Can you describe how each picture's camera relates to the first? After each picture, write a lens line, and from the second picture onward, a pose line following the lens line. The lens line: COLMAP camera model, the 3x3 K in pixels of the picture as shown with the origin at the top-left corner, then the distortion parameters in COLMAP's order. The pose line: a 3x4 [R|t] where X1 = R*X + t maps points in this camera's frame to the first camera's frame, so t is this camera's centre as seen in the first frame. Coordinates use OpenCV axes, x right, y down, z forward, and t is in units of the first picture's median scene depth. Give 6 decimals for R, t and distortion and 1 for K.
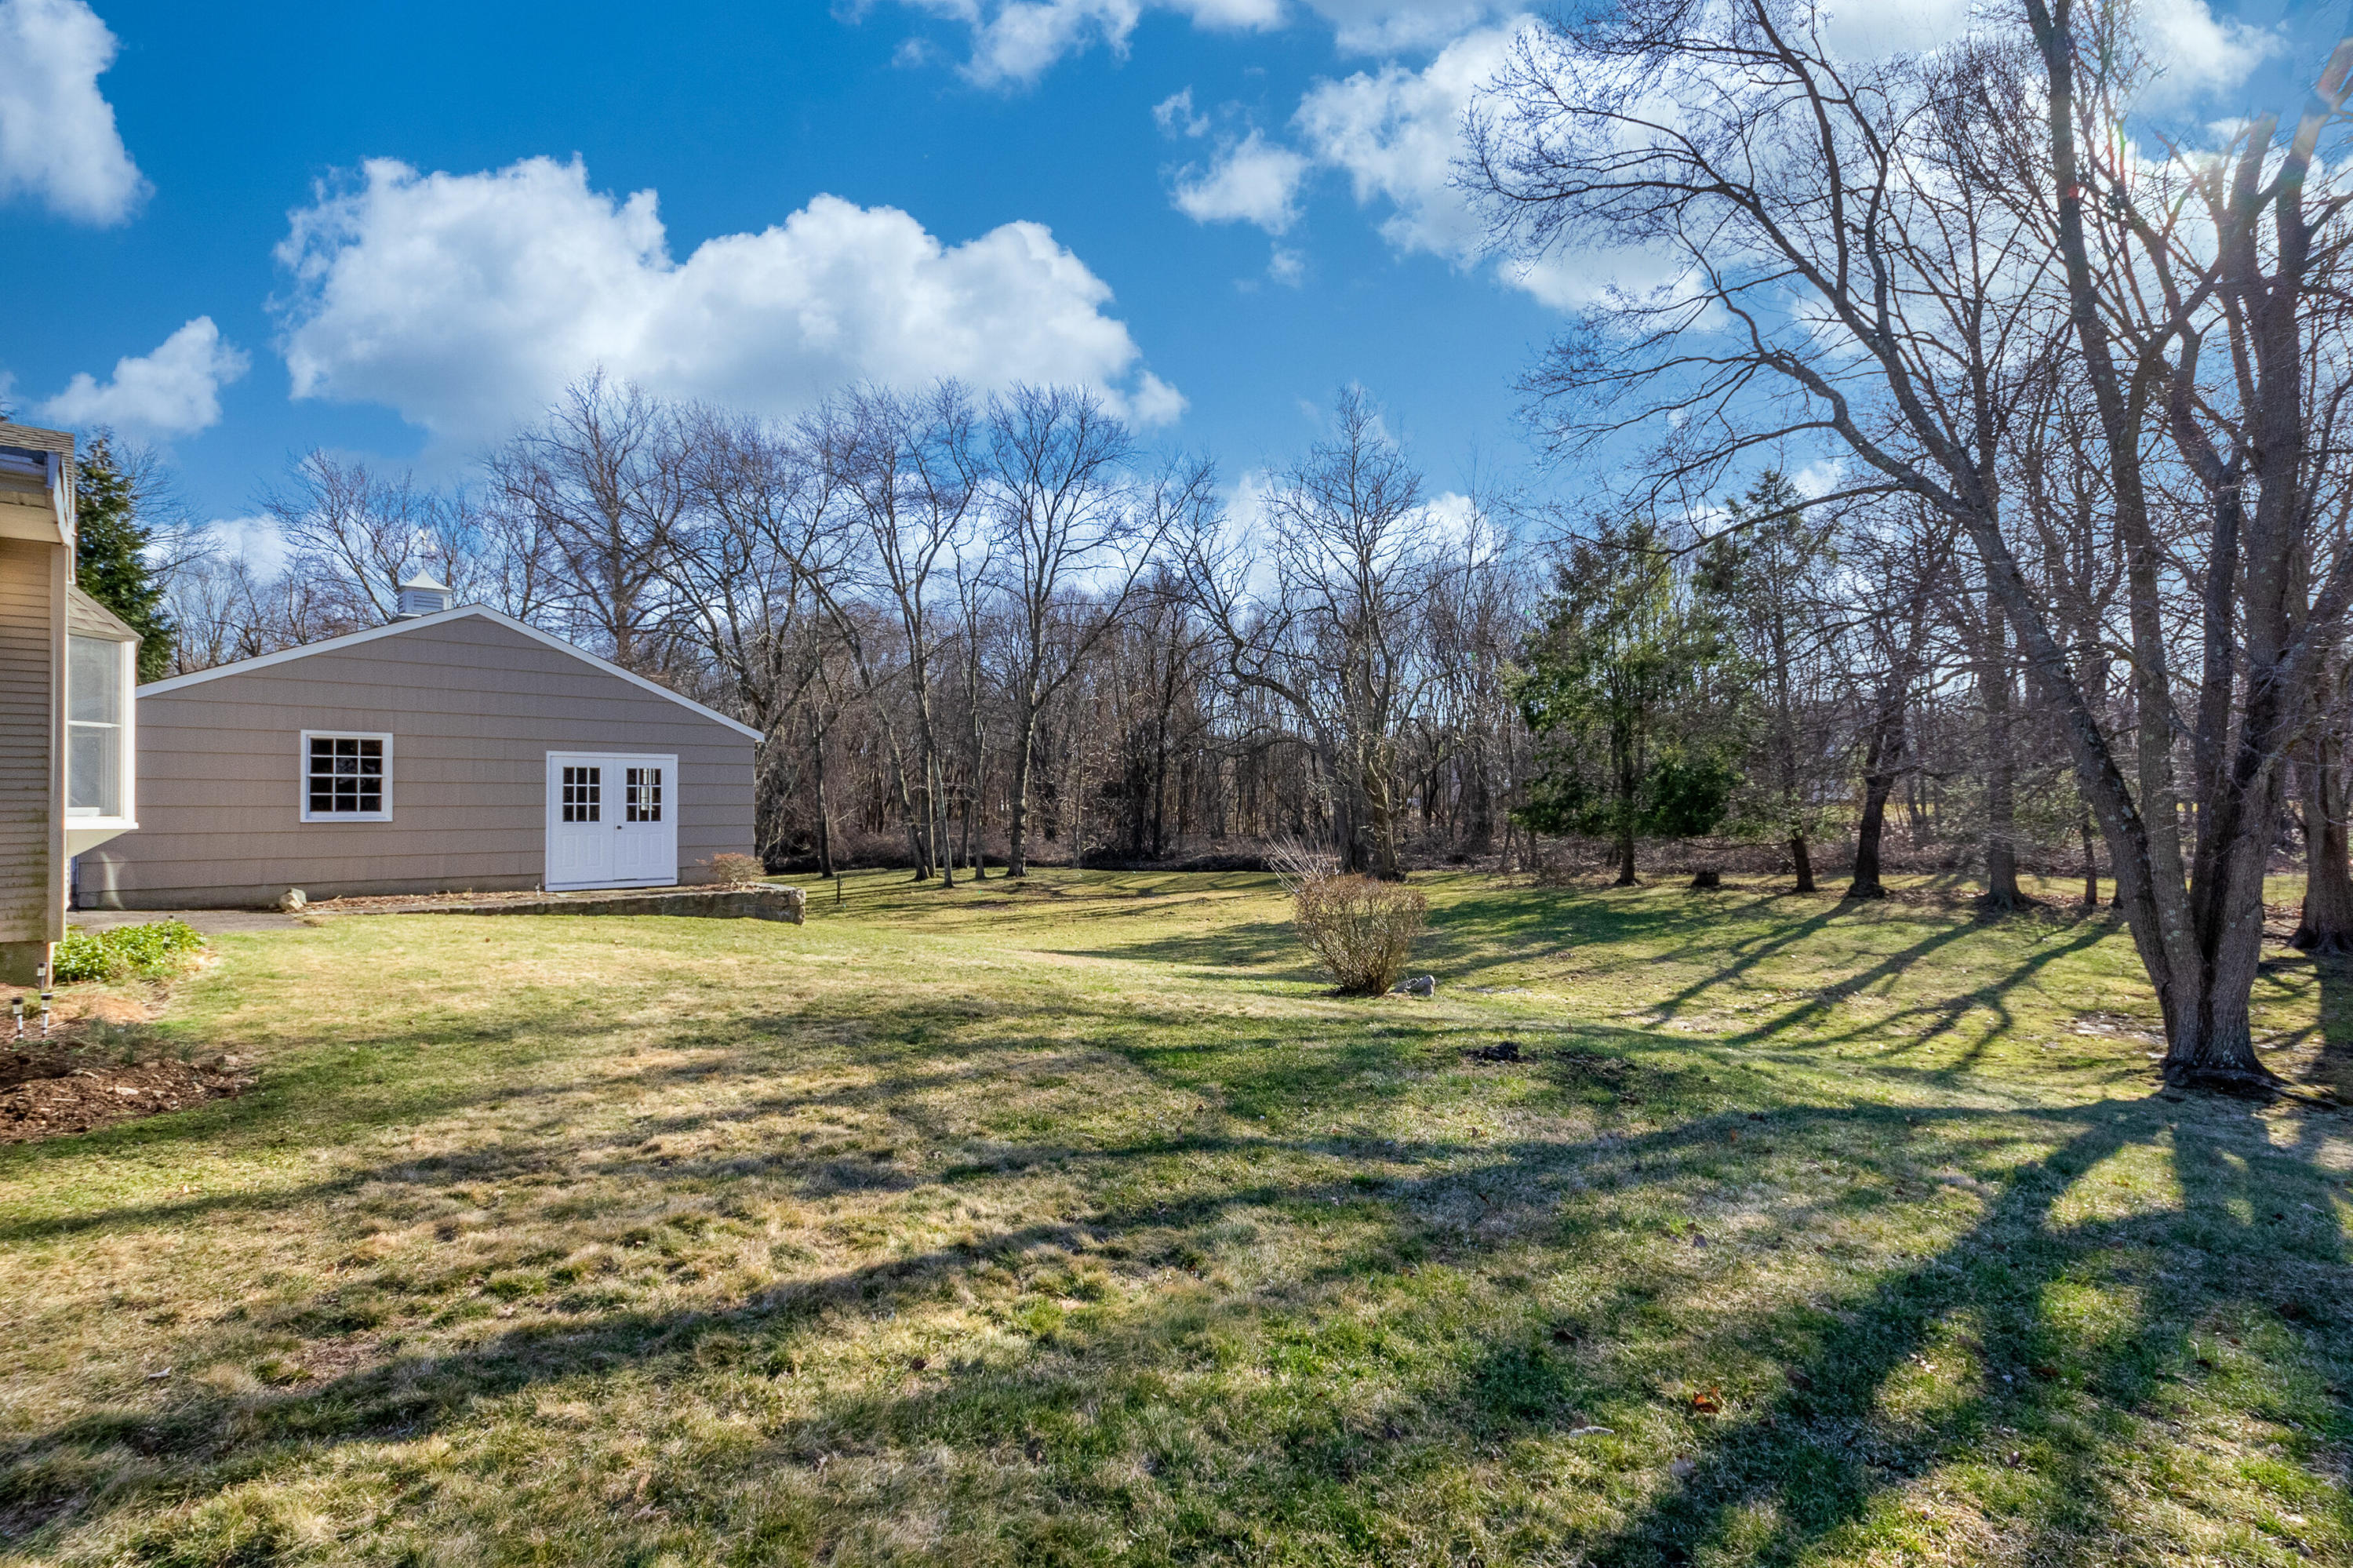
lens RADIAL K [[1132.6, 0, 1176.5], [0, 1132.6, 784.0], [0, 0, 1]] dist [0.000428, -0.000181]
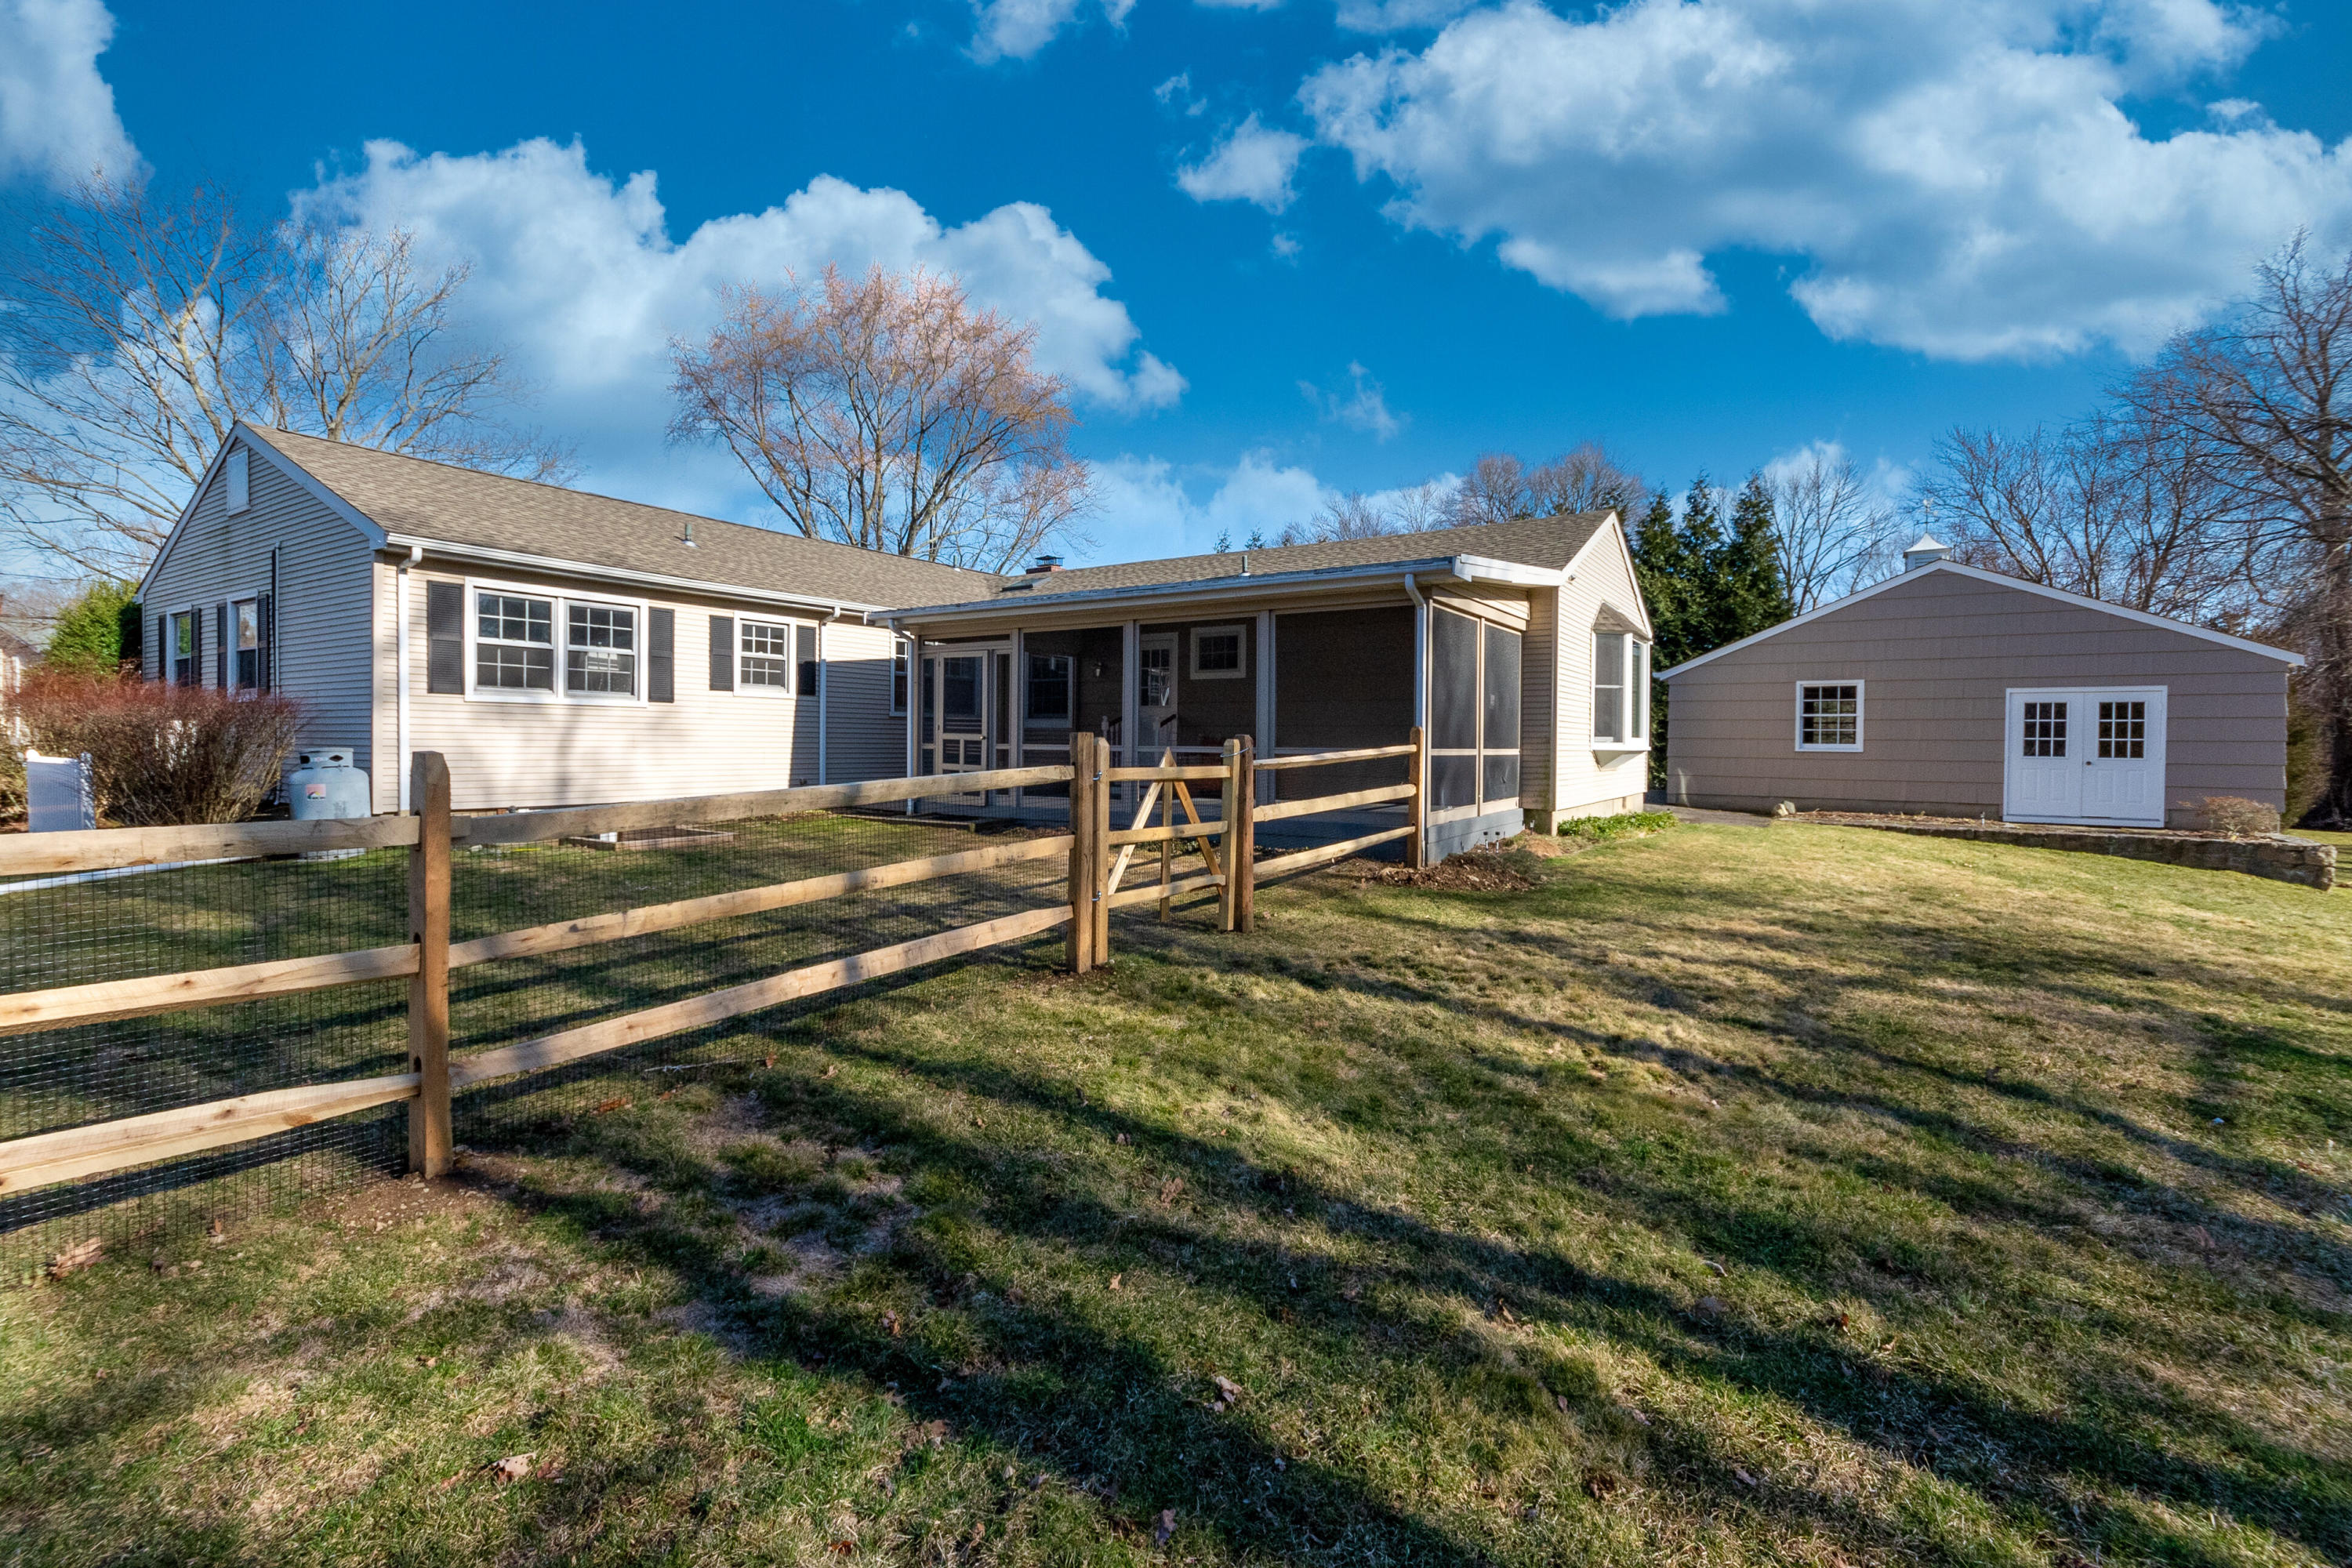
lens RADIAL K [[1065.0, 0, 1176.7], [0, 1065.0, 777.1], [0, 0, 1]] dist [0.000585, -0.000969]
pose [[0.176799, 0.037520, -0.983532, 0.285573], [0.007897, 0.999187, 0.039537, 0.008180], [0.984215, -0.014757, 0.176358, 0.064175]]
